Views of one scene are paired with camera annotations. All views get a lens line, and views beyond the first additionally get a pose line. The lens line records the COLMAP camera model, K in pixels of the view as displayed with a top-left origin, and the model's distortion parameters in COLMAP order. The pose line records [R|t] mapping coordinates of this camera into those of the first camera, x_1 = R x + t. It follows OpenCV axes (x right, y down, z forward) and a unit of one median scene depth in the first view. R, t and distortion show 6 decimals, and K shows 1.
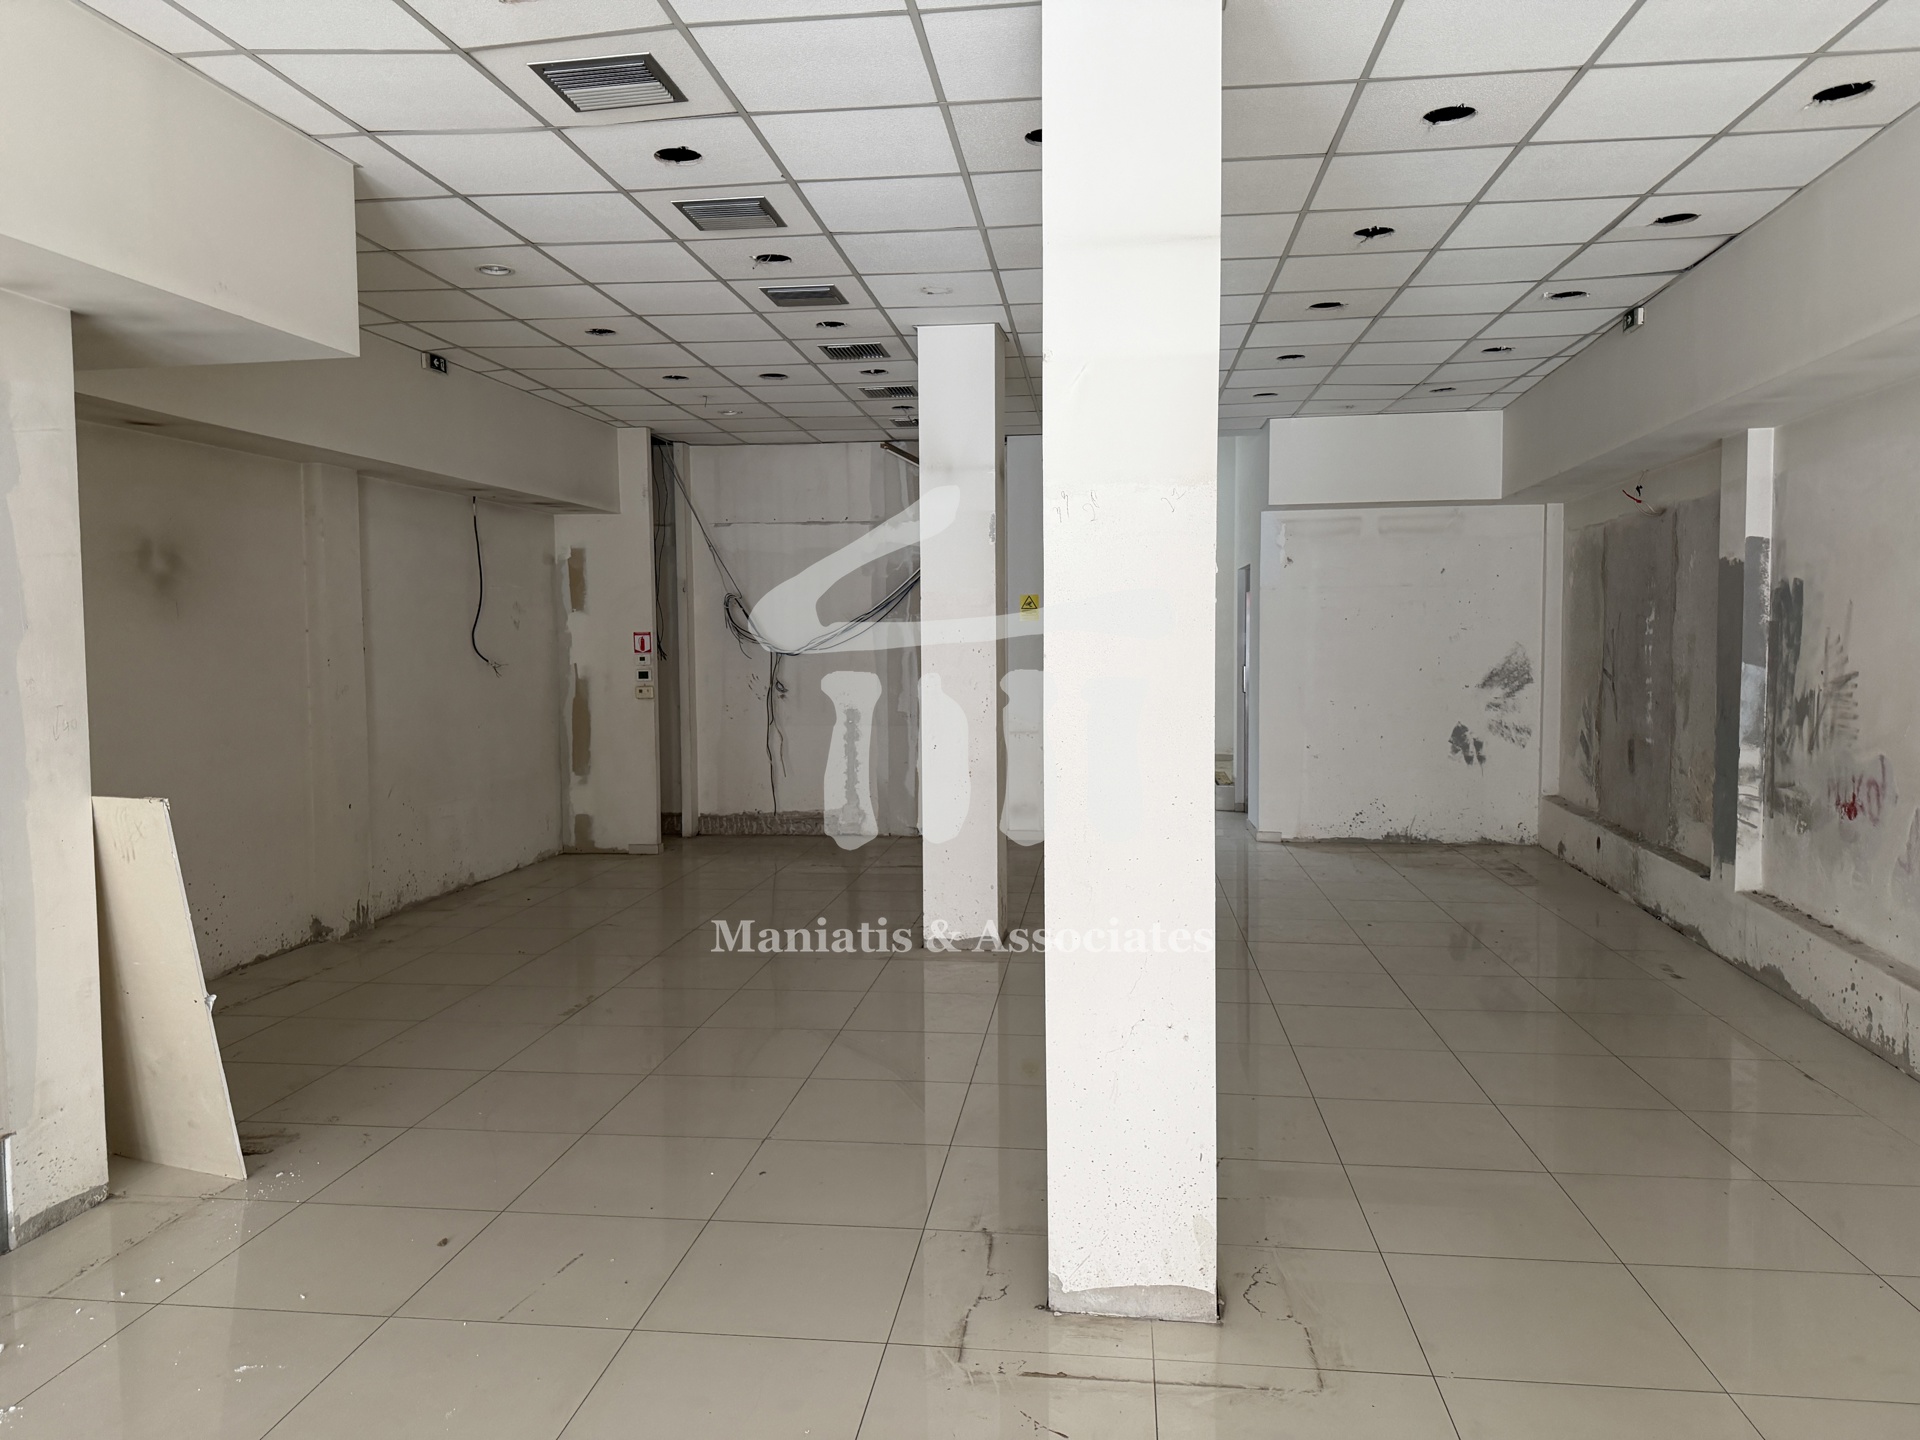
lens RADIAL K [[1347.9, 0, 946.7], [0, 1347.9, 715.7], [0, 0, 1]] dist [0.071123, -0.086517]
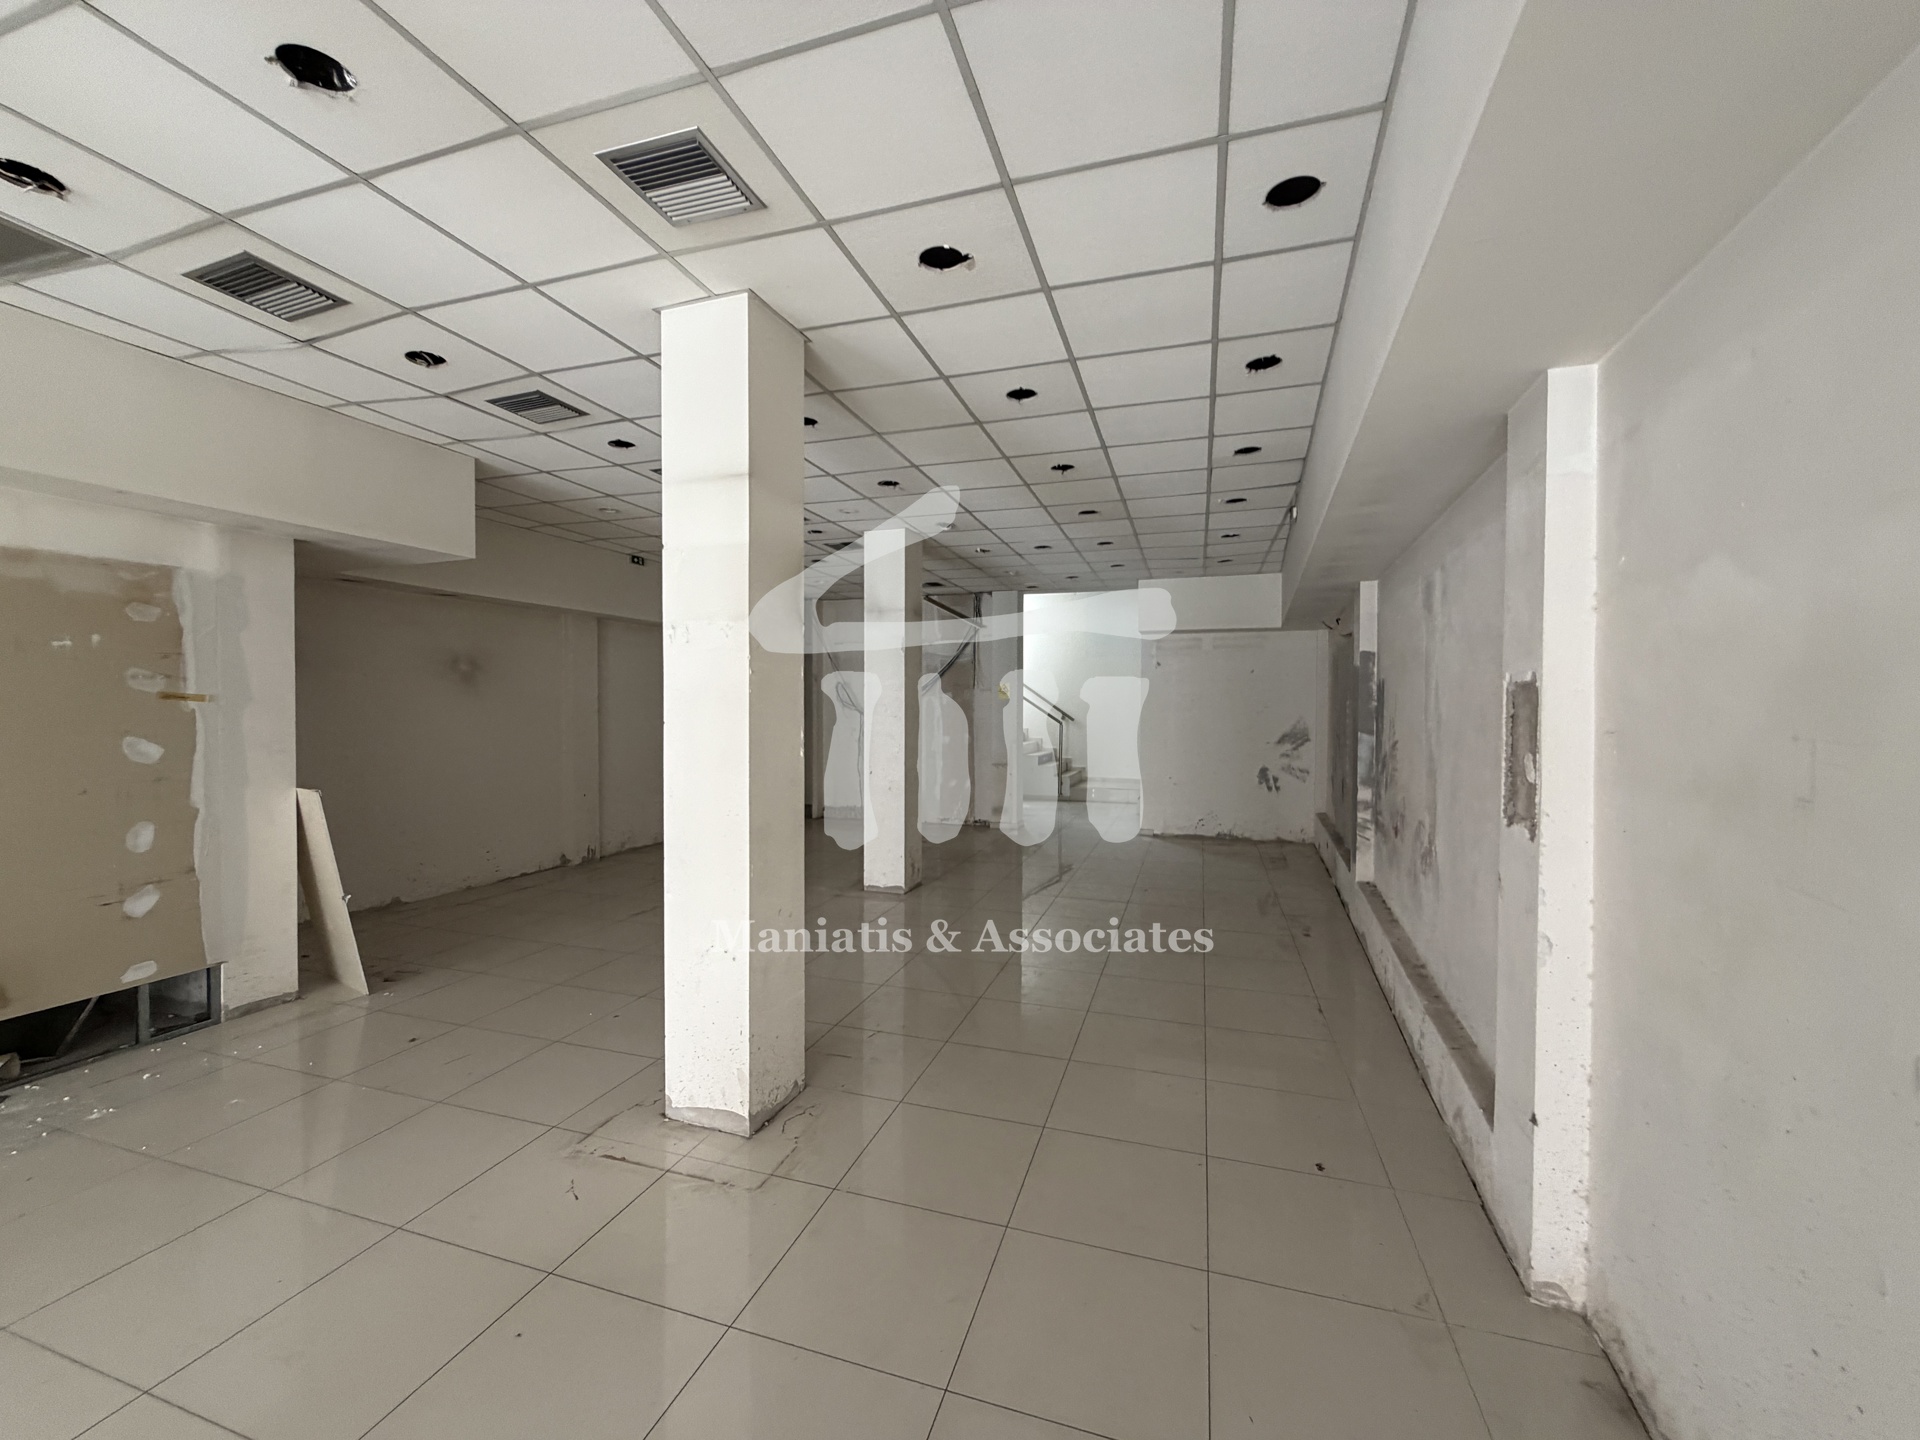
lens RADIAL K [[764.2, 0, 952.2], [0, 764.2, 720.8], [0, 0, 1]] dist [0.000522, -0.000295]
pose [[0.981597, 0.015005, -0.190371, 0.295050], [-0.022331, 0.999088, -0.036397, -0.010158], [0.189652, 0.039978, 0.981037, 0.066908]]
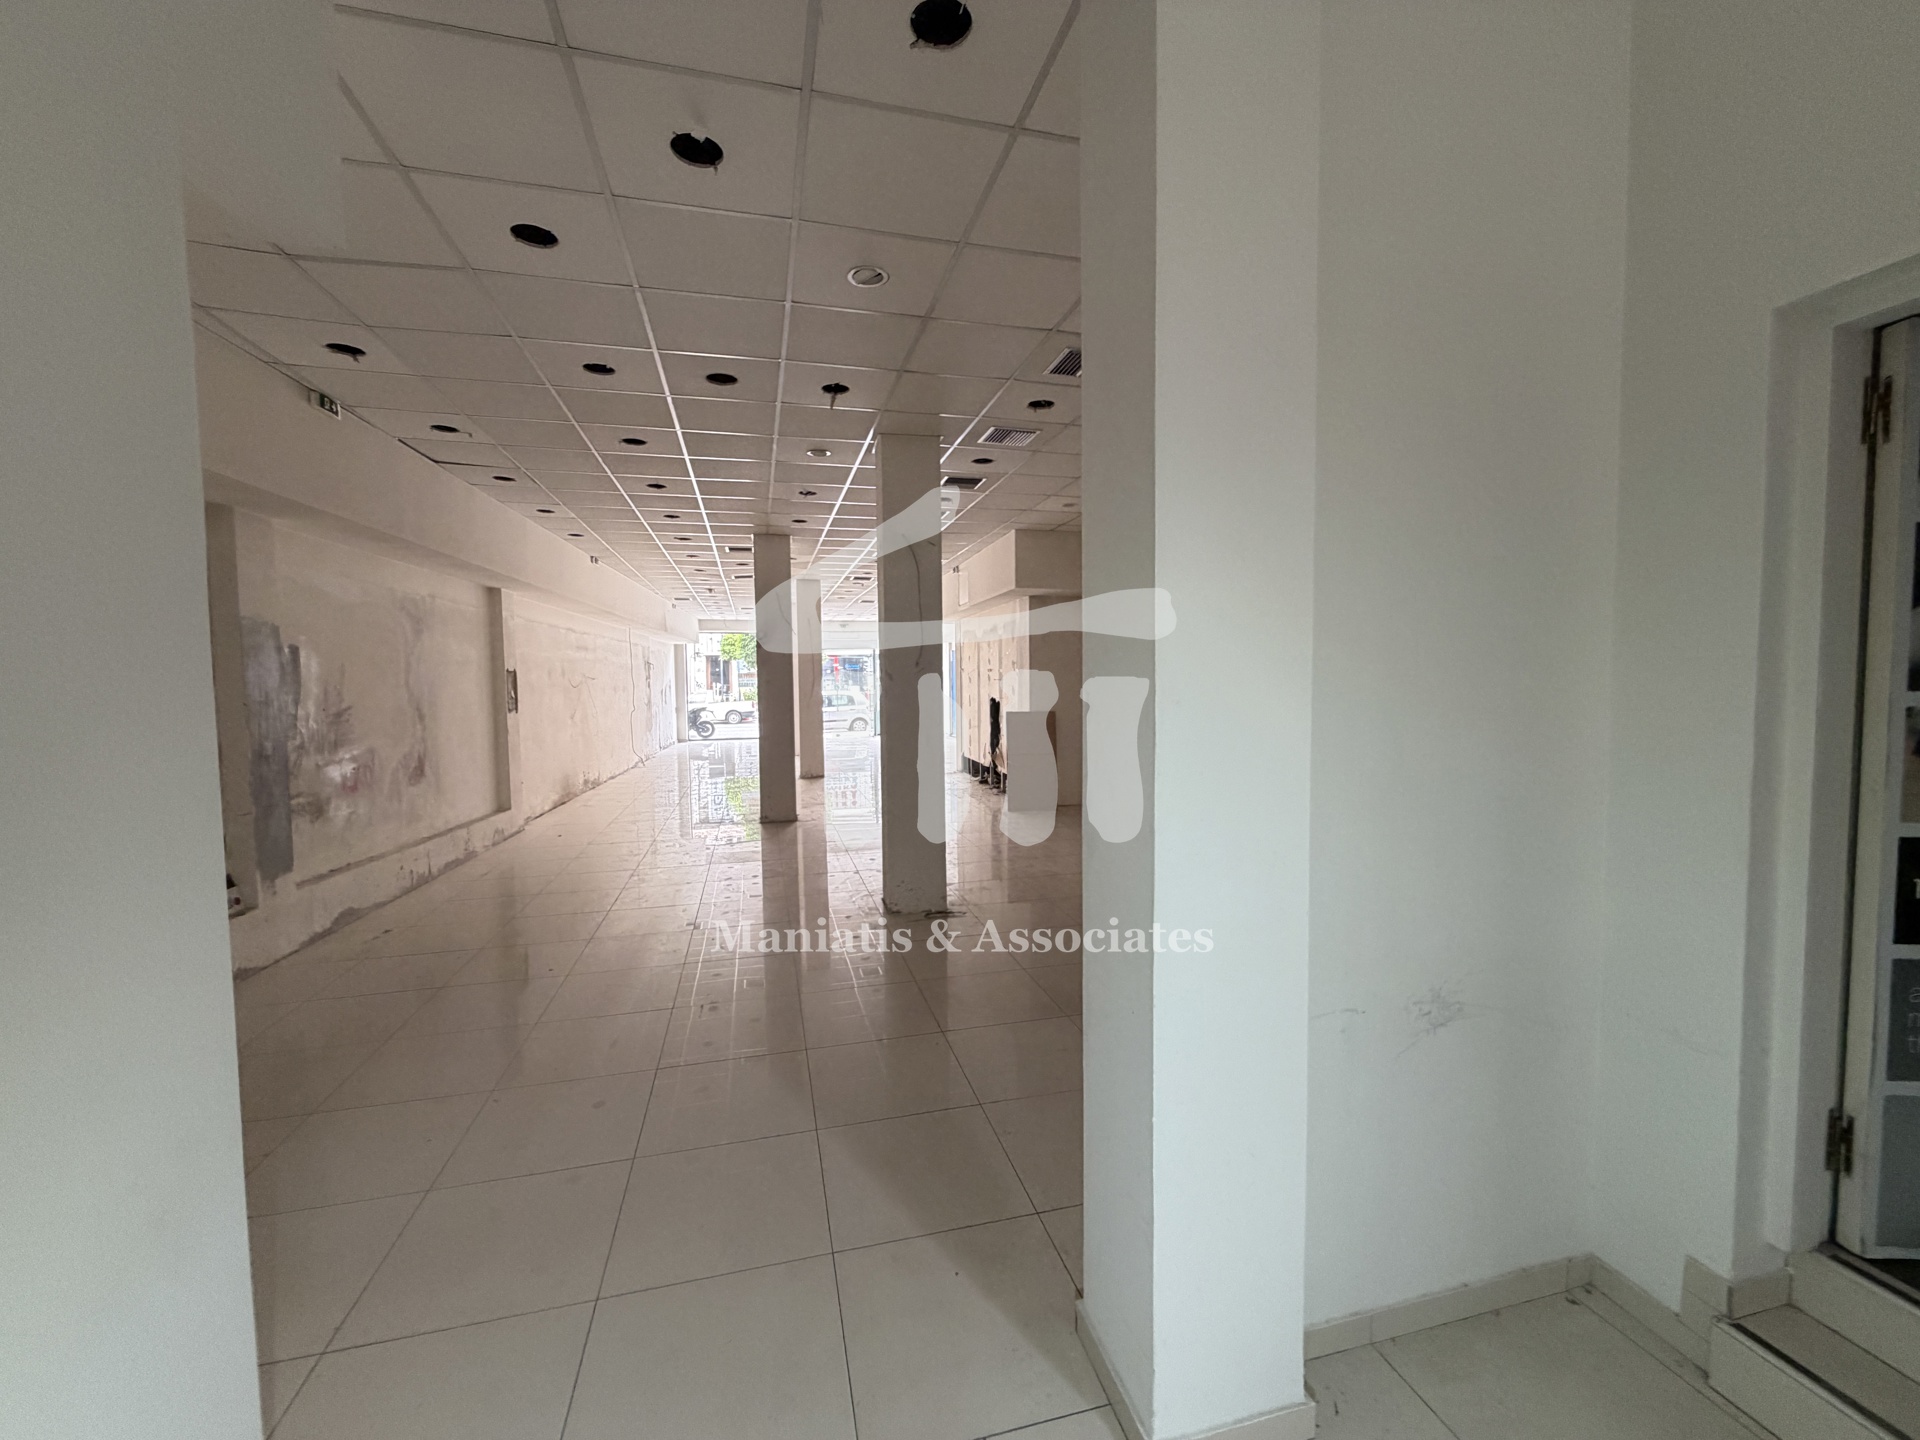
lens RADIAL K [[764.2, 0, 954.4], [0, 764.2, 720.0], [0, 0, 1]] dist [0.000522, -0.000295]
pose [[-0.929928, 0.039420, -0.365622, 0.267974], [-0.001761, 0.993749, 0.111621, -0.105415], [0.367737, 0.104443, -0.924046, 1.850889]]
